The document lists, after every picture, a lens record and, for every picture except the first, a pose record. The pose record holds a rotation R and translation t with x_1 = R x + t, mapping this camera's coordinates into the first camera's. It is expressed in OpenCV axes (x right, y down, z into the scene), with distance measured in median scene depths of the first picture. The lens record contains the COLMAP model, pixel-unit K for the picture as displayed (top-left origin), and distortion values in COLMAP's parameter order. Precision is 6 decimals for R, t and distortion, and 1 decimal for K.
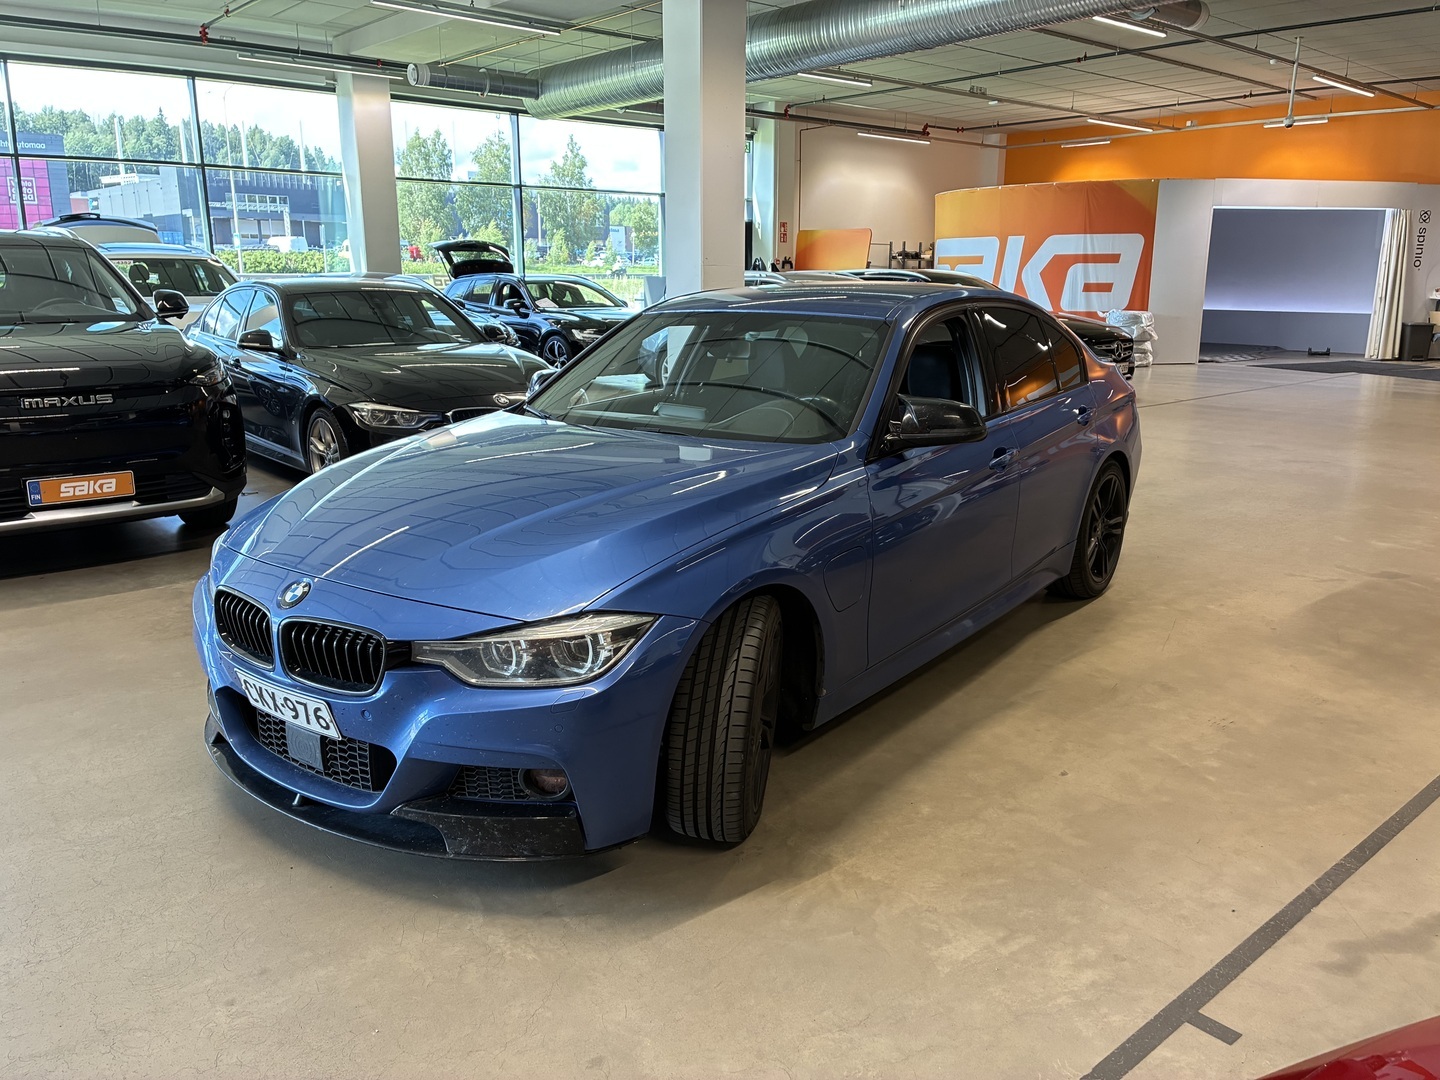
lens RADIAL K [[1113.3, 0, 720.0], [0, 1113.3, 541.1], [0, 0, 1]] dist [0.037438, -0.024853]
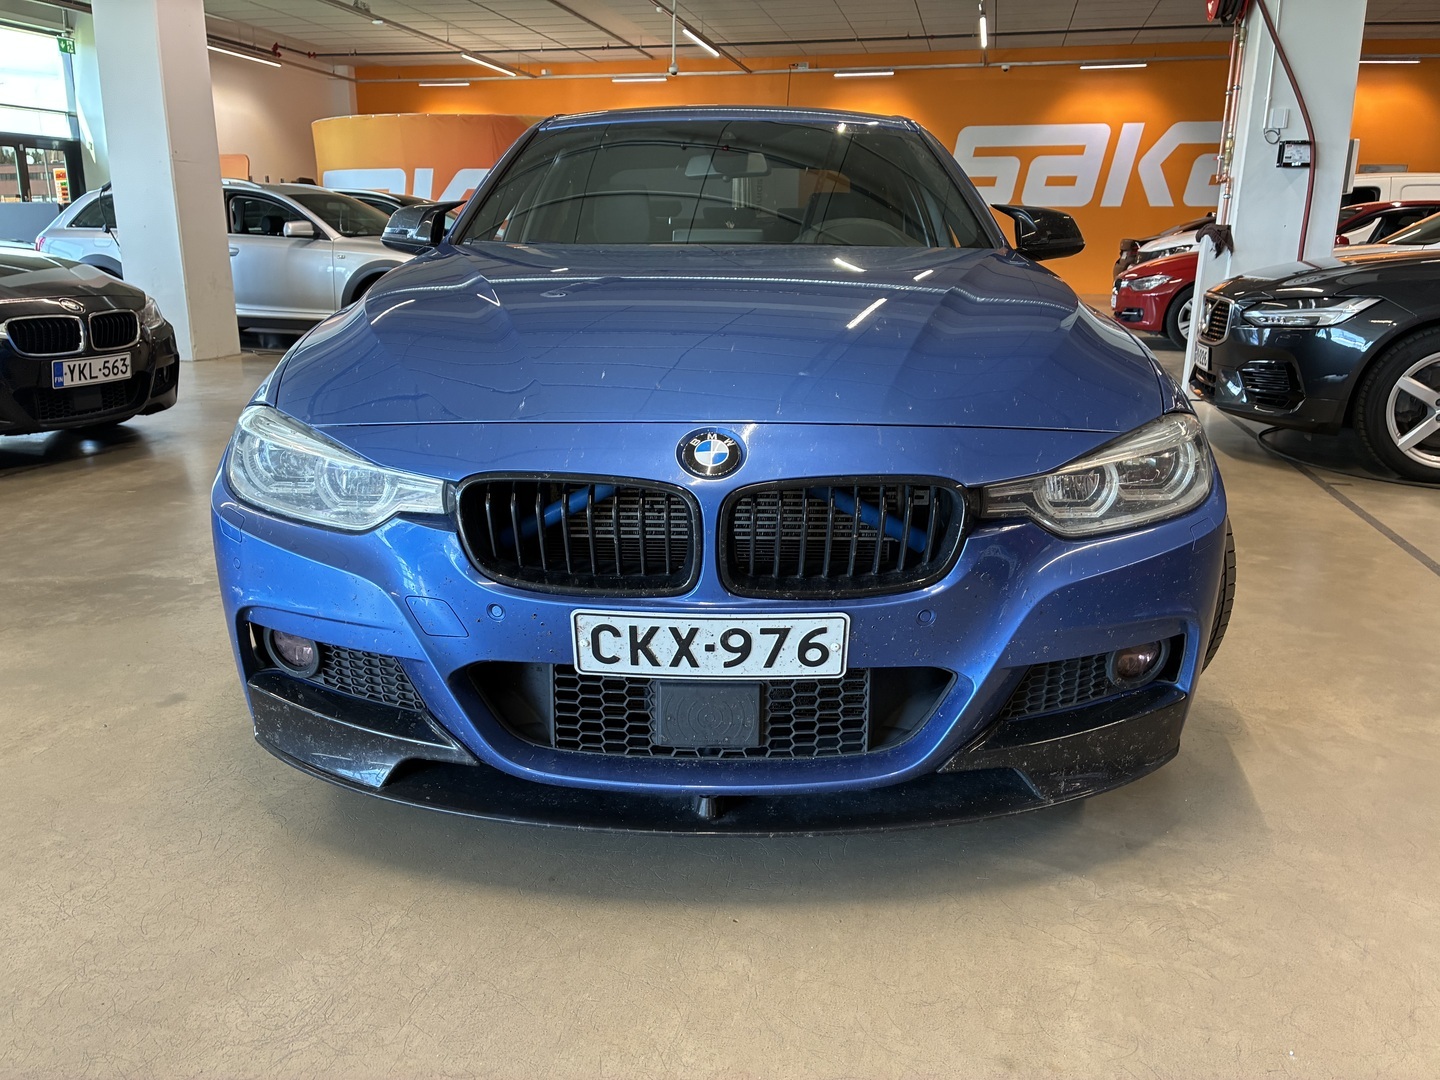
lens RADIAL K [[1113.3, 0, 716.5], [0, 1113.3, 530.2], [0, 0, 1]] dist [0.037438, -0.024853]
pose [[0.811319, -0.139920, 0.567612, -0.118550], [0.130436, 0.989785, 0.057548, 0.009055], [-0.569866, 0.027347, 0.821282, 0.088326]]
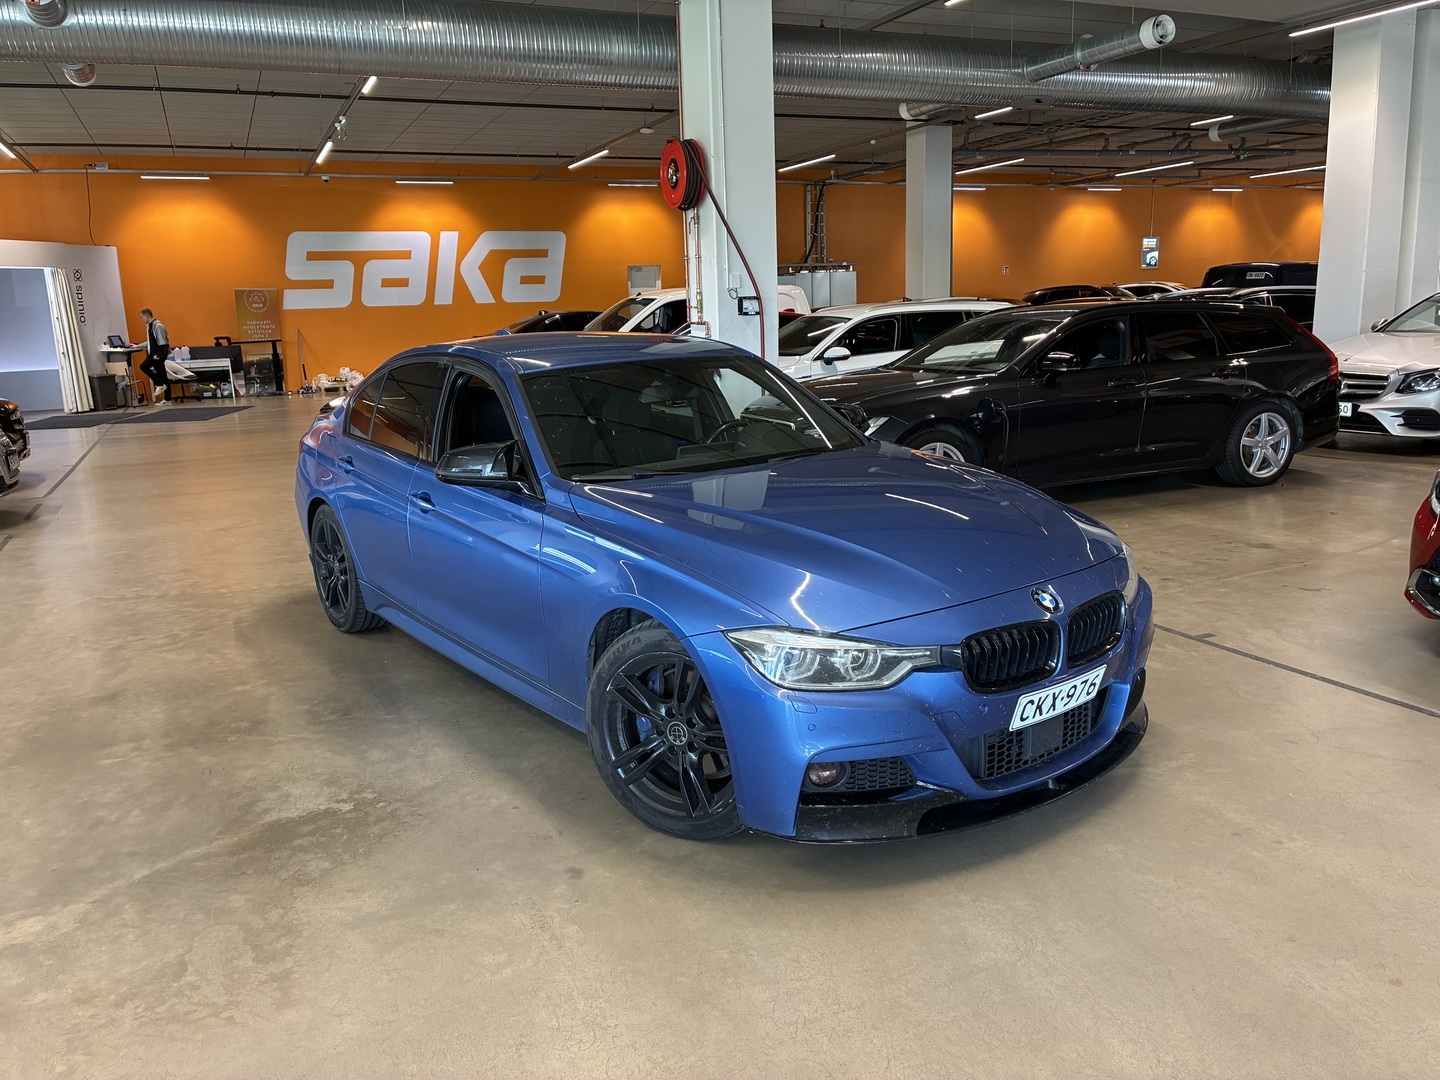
lens RADIAL K [[1113.3, 0, 722.3], [0, 1113.3, 543.4], [0, 0, 1]] dist [0.037438, -0.024853]
pose [[0.266062, -0.217985, 0.938985, -0.254451], [0.261706, 0.953844, 0.147280, -0.044012], [-0.927750, 0.206552, 0.310830, 0.157416]]
